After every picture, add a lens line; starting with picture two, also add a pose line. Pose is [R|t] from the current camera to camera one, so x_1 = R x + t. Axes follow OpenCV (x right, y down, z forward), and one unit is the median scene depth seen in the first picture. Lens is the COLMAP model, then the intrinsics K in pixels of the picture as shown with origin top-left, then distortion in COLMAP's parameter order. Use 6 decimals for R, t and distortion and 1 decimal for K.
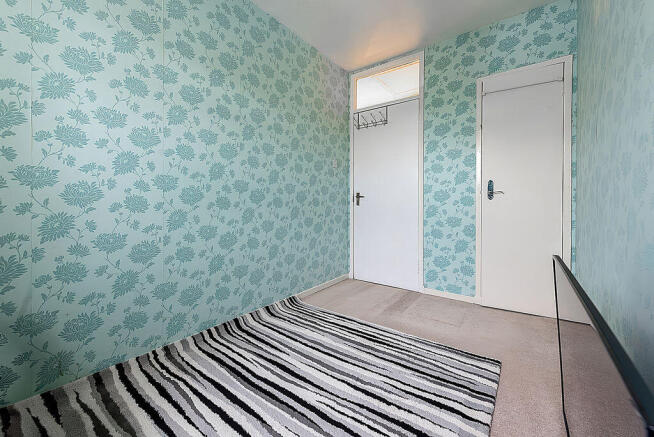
lens RADIAL K [[259.1, 0, 313.2], [0, 259.1, 207.2], [0, 0, 1]] dist [0.000793, -0.000043]
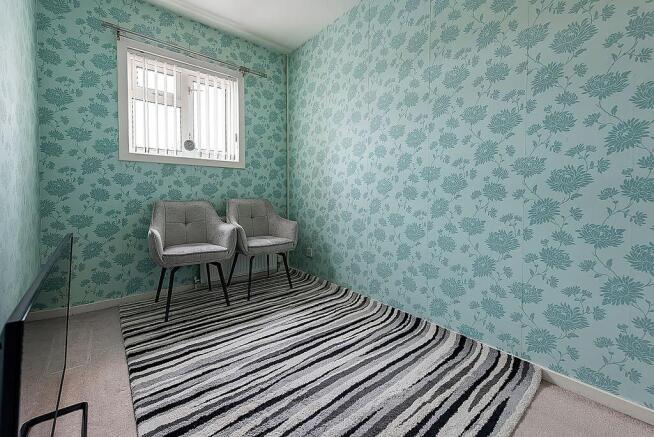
lens RADIAL K [[274.9, 0, 326.8], [0, 274.9, 198.4], [0, 0, 1]] dist [-0.001815, -0.000184]
pose [[-0.207658, 0.028048, -0.977799, 0.779764], [-0.001326, 0.999580, 0.028955, -0.026295], [0.978201, 0.007309, -0.207533, 0.957251]]
